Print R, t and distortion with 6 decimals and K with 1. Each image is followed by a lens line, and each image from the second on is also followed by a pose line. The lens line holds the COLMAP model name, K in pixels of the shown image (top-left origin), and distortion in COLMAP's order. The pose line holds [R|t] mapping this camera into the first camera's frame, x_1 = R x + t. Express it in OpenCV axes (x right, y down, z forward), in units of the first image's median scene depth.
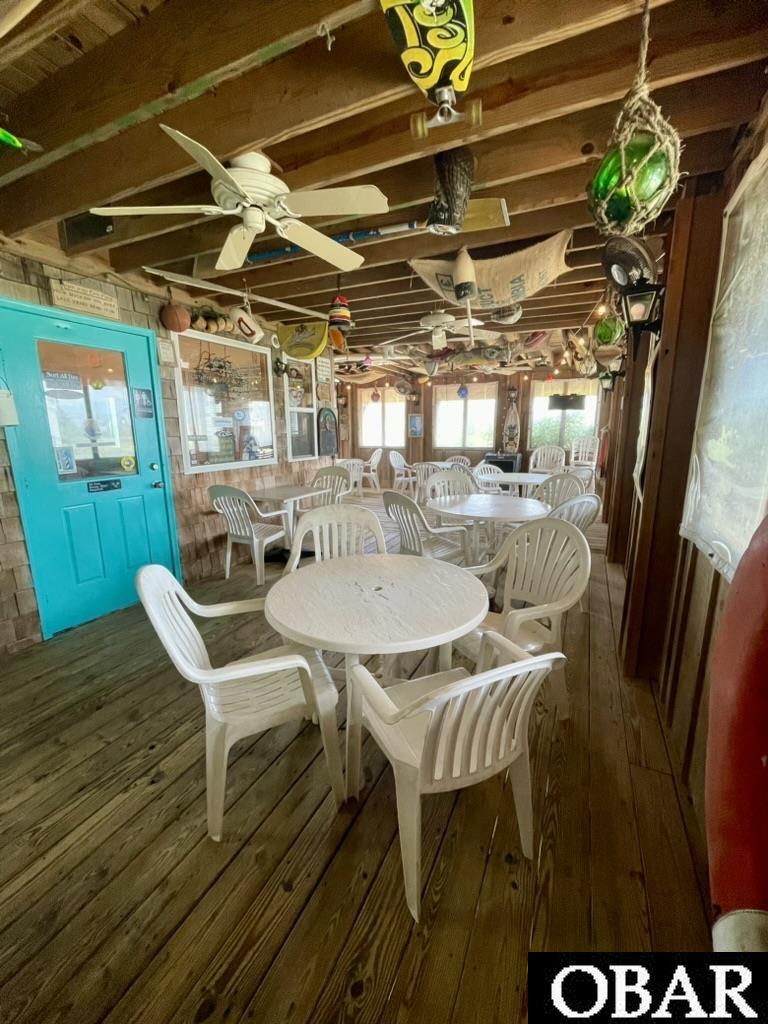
lens RADIAL K [[416.3, 0, 384.0], [0, 416.3, 512.0], [0, 0, 1]] dist [0.002130, 0.000396]
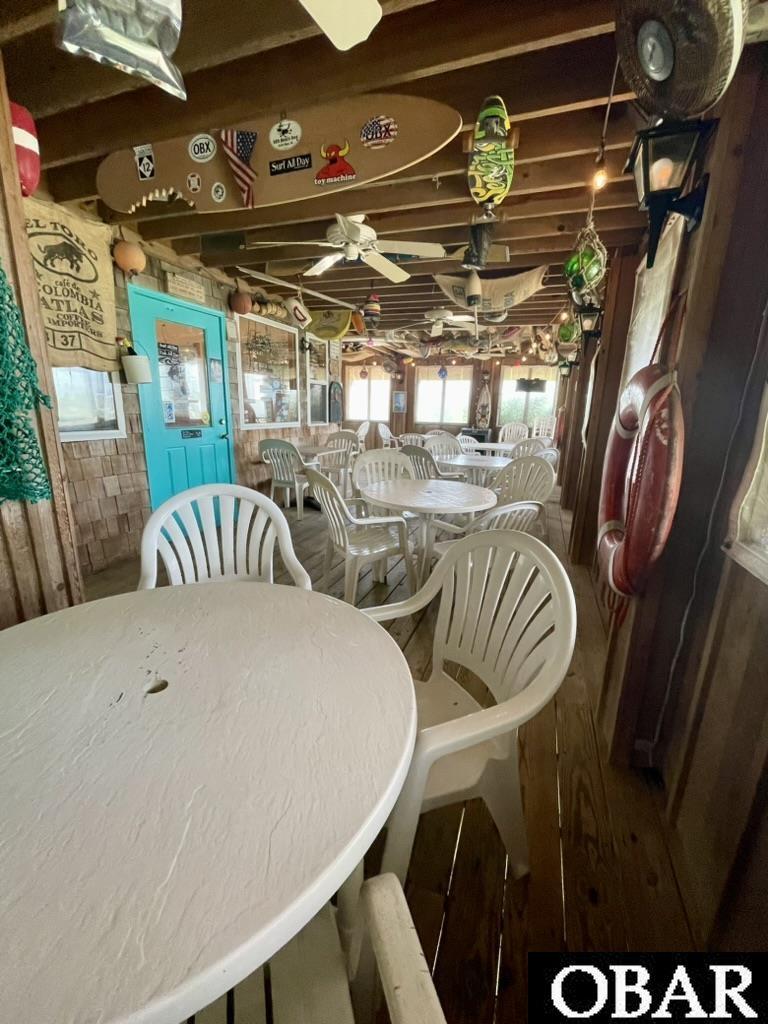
lens RADIAL K [[416.3, 0, 384.0], [0, 416.3, 512.0], [0, 0, 1]] dist [0.002130, 0.000396]
pose [[0.995408, 0.010692, 0.095123, -0.160438], [-0.015038, 0.998870, 0.045083, 0.089147], [-0.094533, -0.046306, 0.994444, -0.283096]]
